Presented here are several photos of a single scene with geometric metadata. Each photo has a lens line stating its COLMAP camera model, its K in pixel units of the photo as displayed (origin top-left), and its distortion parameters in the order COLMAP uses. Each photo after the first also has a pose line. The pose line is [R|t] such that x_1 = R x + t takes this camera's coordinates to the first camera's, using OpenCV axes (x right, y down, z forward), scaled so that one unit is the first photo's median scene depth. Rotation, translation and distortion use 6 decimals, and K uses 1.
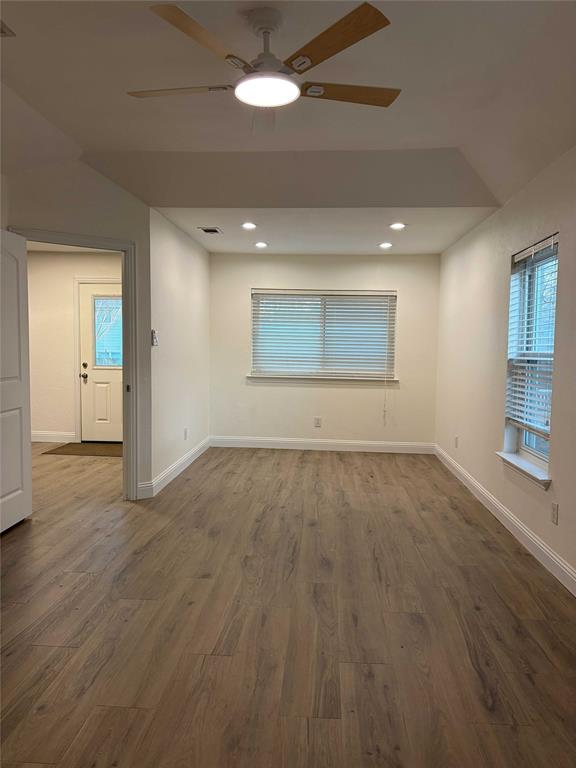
lens RADIAL K [[580.1, 0, 285.5], [0, 580.1, 385.4], [0, 0, 1]] dist [0.021346, -0.012147]
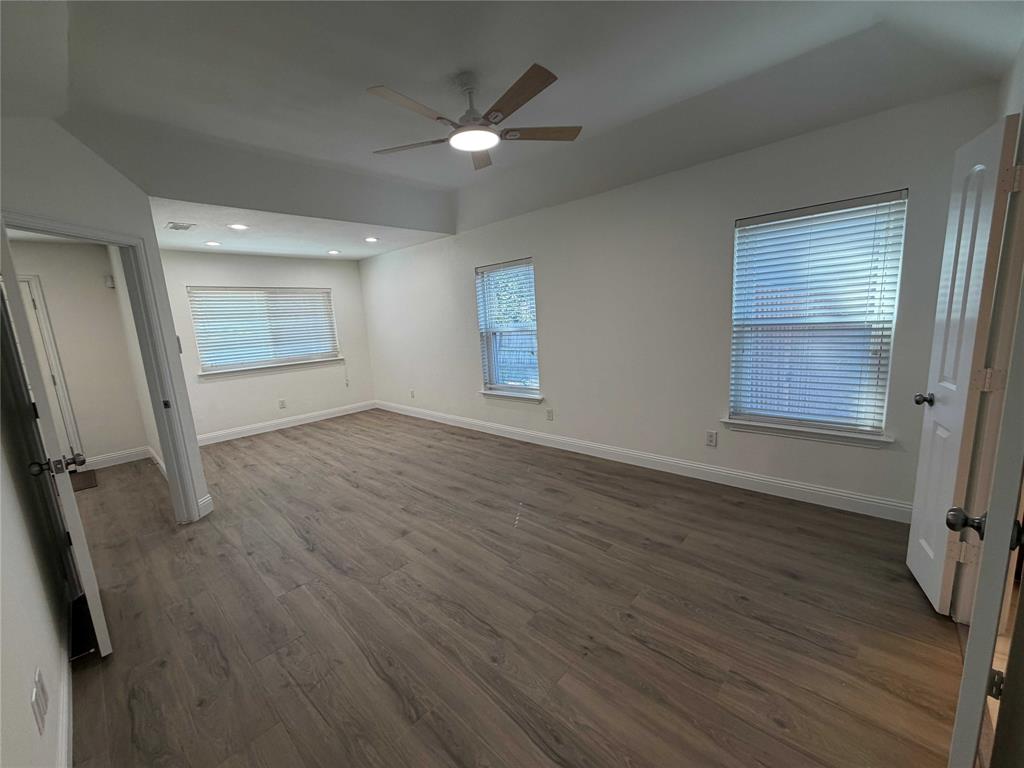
lens RADIAL K [[409.4, 0, 511.4], [0, 409.4, 383.6], [0, 0, 1]] dist [0.001906, 0.000254]
pose [[0.627297, -0.181897, 0.757239, -0.488029], [0.122624, 0.983282, 0.134613, -0.054931], [-0.769065, 0.008413, 0.639115, 0.231969]]
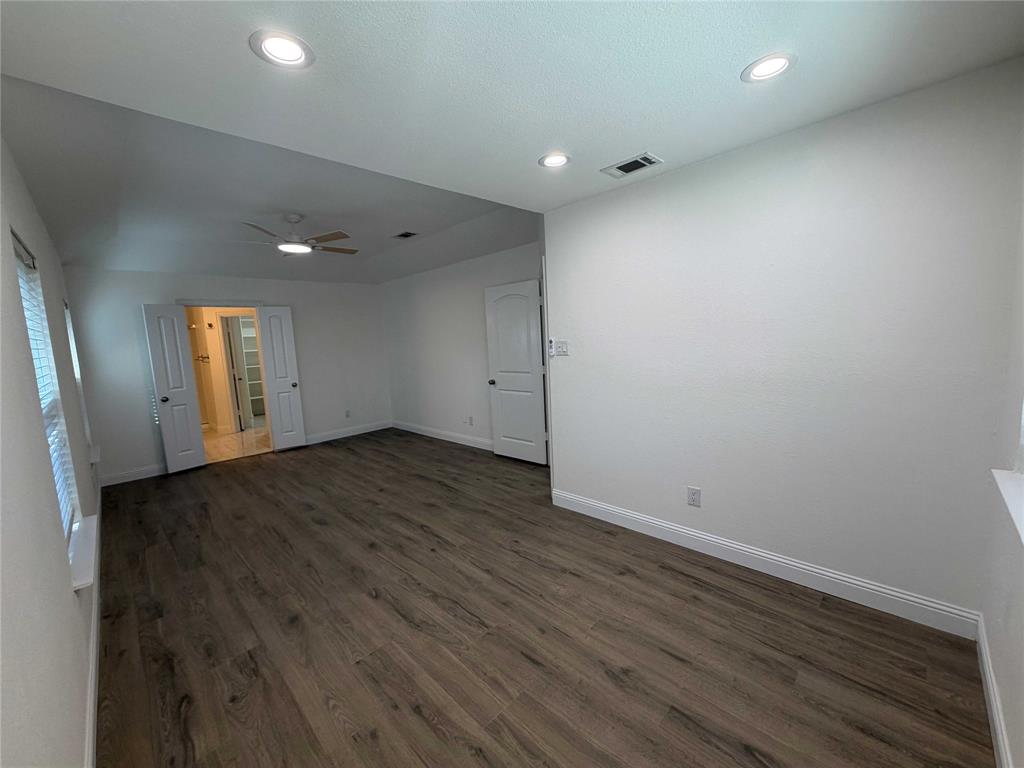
lens RADIAL K [[409.4, 0, 510.7], [0, 409.4, 382.9], [0, 0, 1]] dist [0.001906, 0.000254]
pose [[-0.658281, 0.106021, -0.745269, 0.411302], [-0.012338, 0.988380, 0.151503, -0.154937], [0.752671, 0.108926, -0.649323, 1.716169]]
